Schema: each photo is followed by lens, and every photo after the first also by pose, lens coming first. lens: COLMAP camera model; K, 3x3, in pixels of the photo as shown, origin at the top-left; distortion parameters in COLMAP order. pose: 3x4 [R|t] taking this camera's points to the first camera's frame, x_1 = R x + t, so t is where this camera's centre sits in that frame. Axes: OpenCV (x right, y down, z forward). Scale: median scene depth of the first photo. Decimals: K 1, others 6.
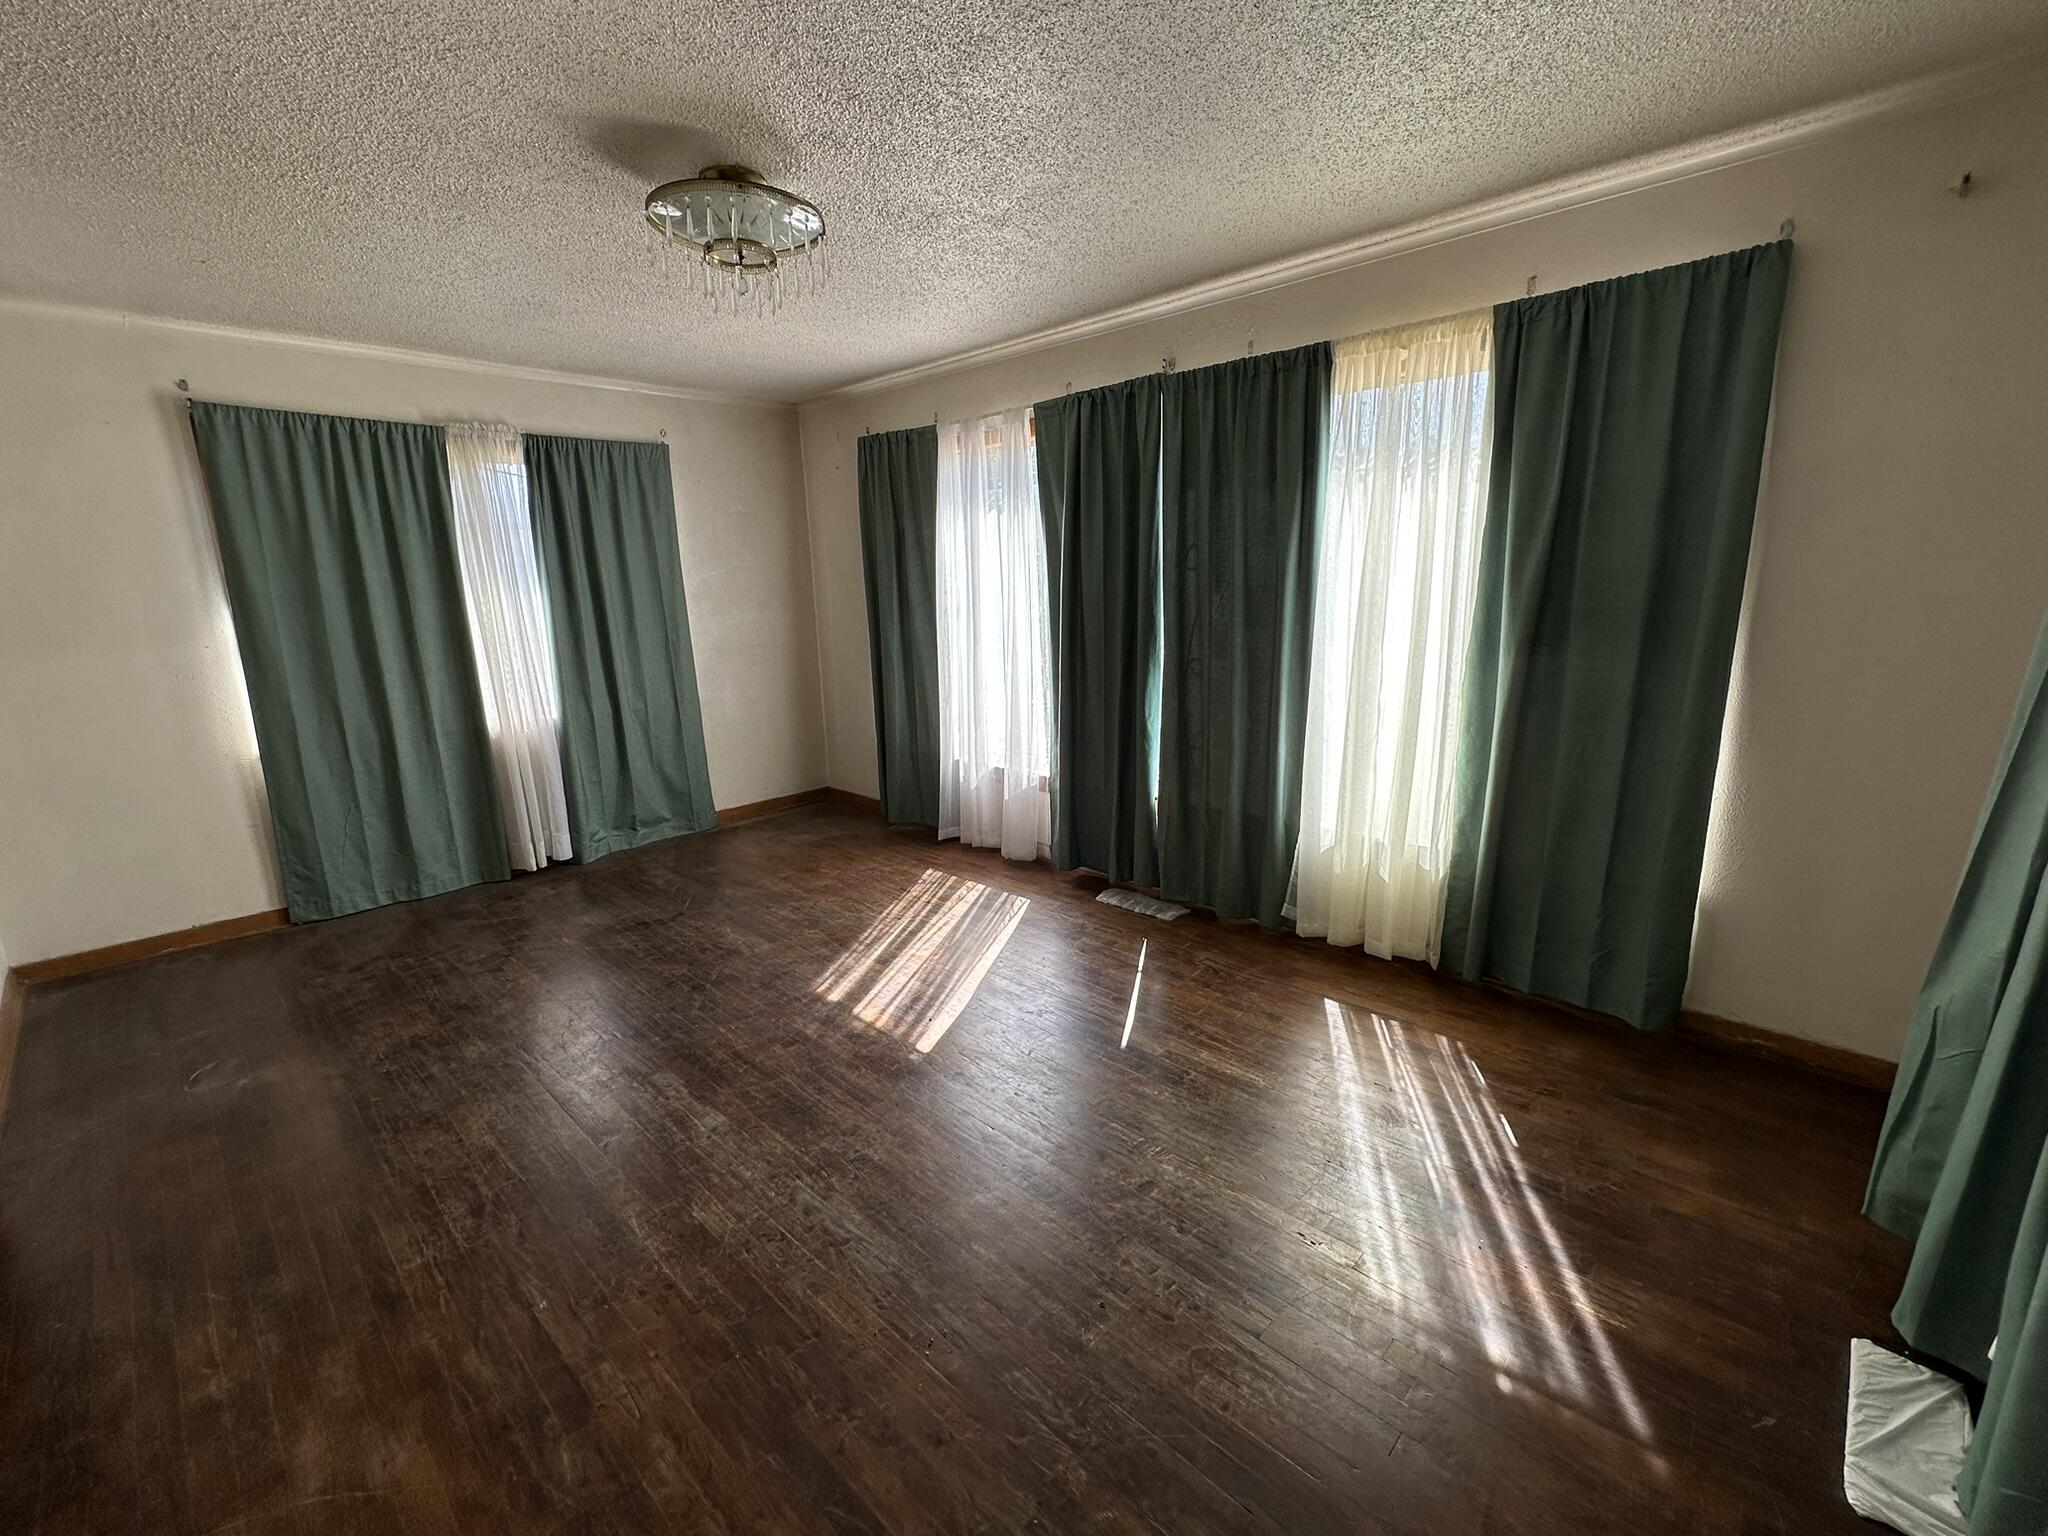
lens RADIAL K [[876.6, 0, 1020.1], [0, 876.6, 778.8], [0, 0, 1]] dist [-0.004509, 0.001486]
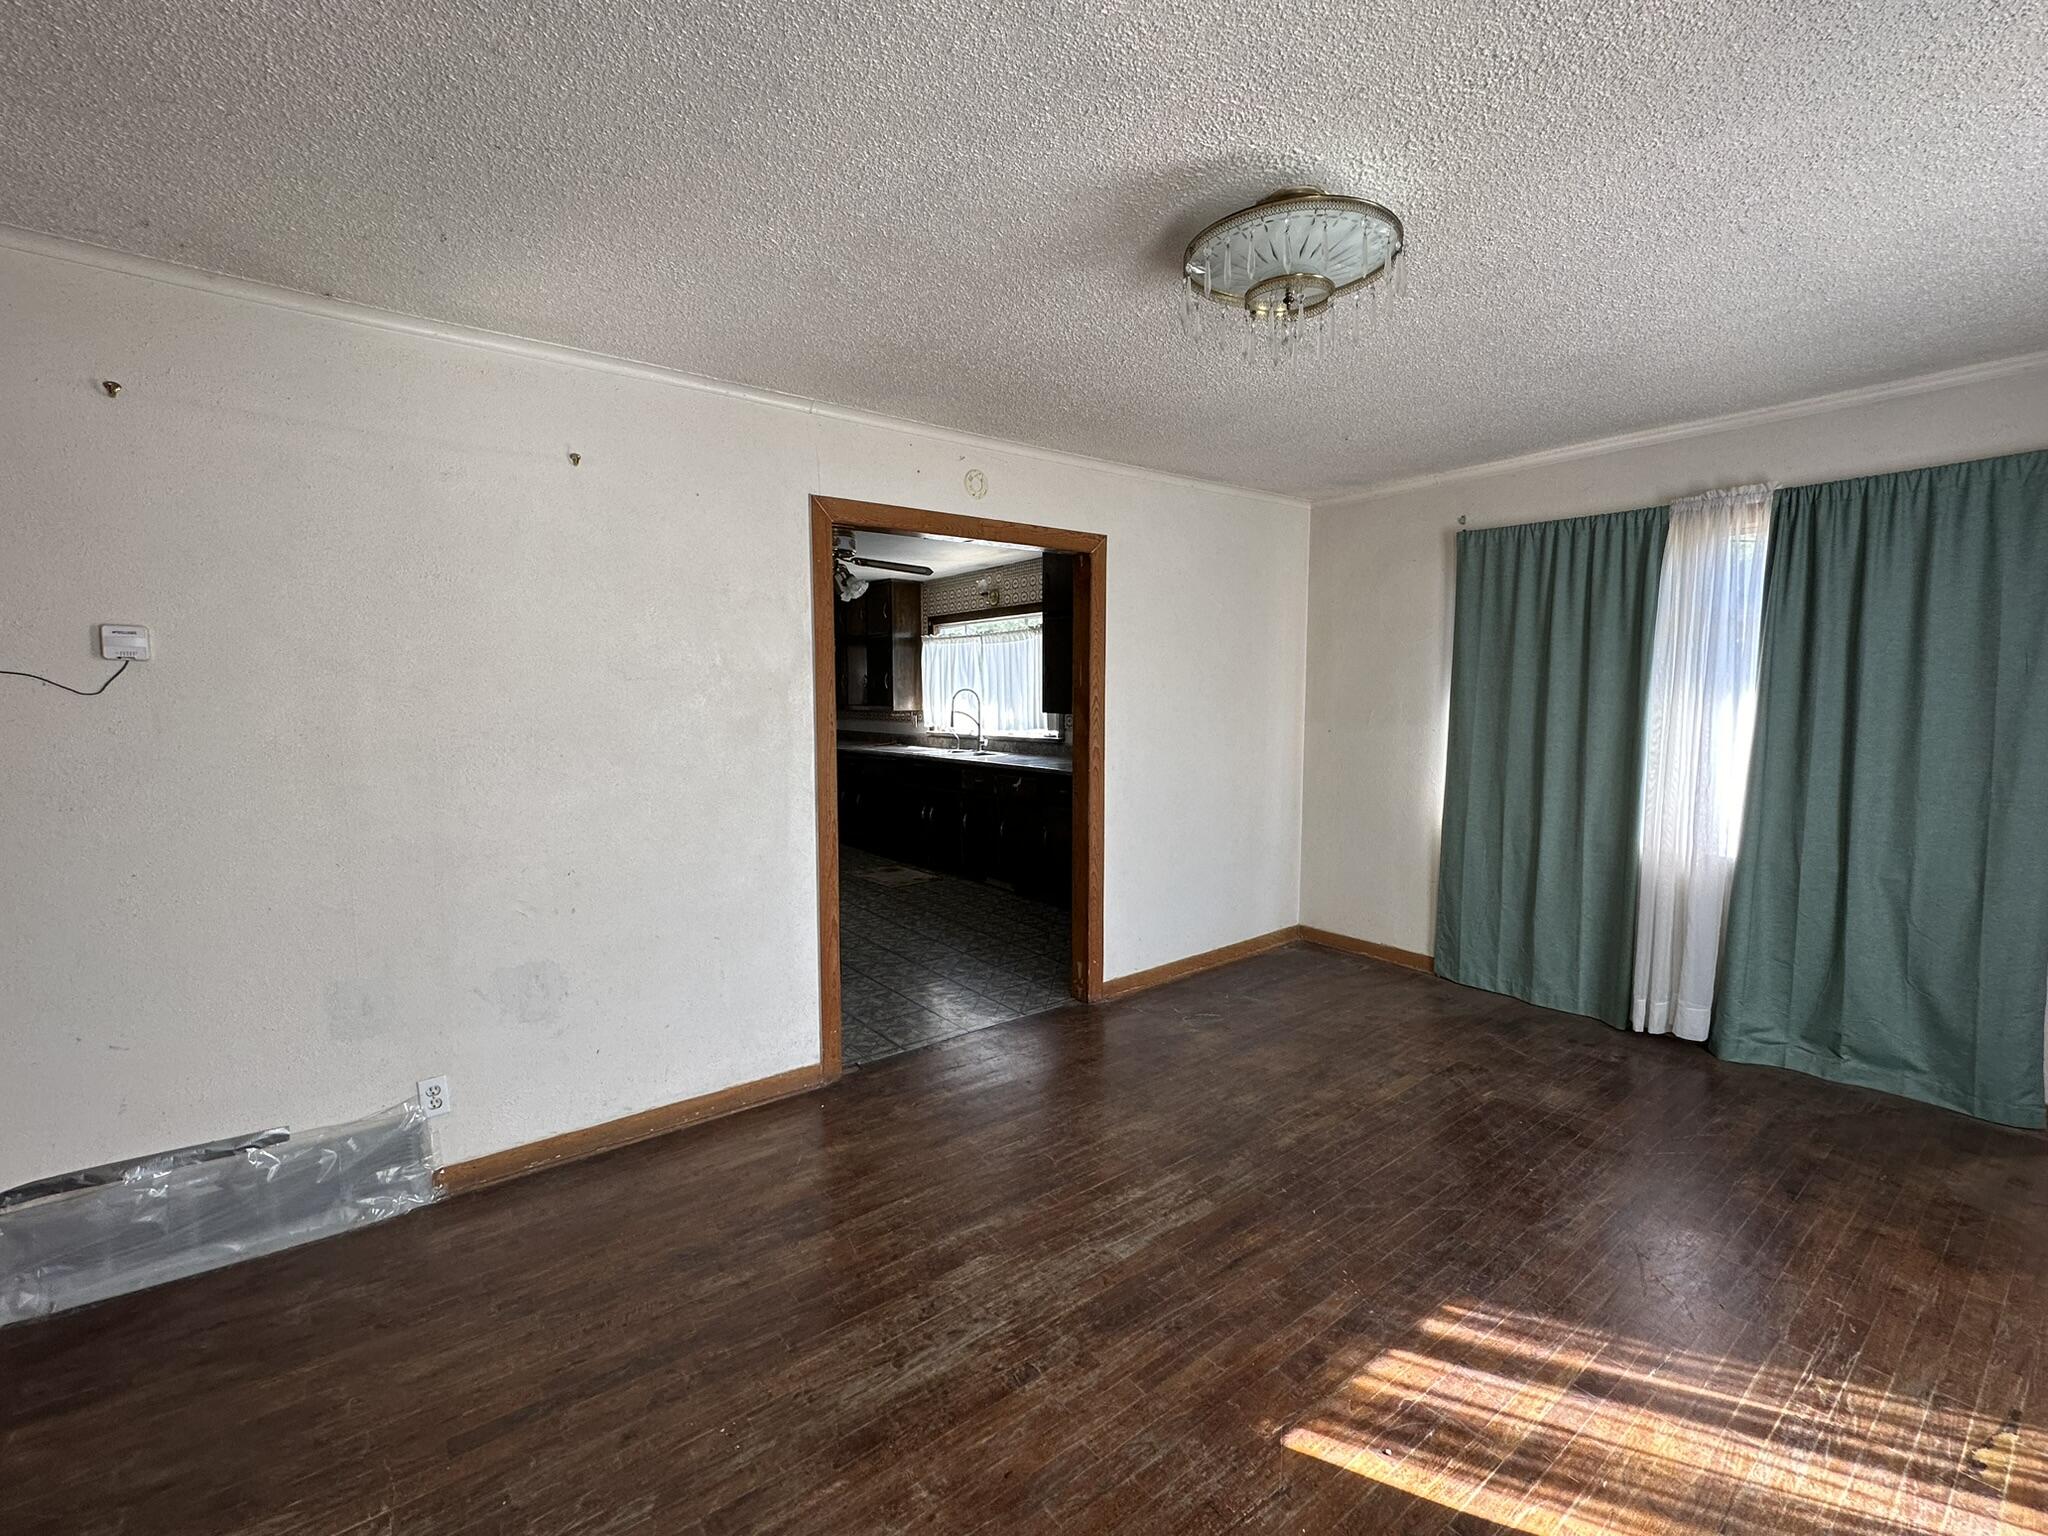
lens RADIAL K [[876.6, 0, 1023.6], [0, 876.6, 769.9], [0, 0, 1]] dist [-0.004509, 0.001486]
pose [[-0.141865, 0.114359, -0.983258, 0.318287], [-0.216849, 0.965587, 0.143591, -0.131797], [0.965842, 0.233590, -0.112185, 0.531845]]
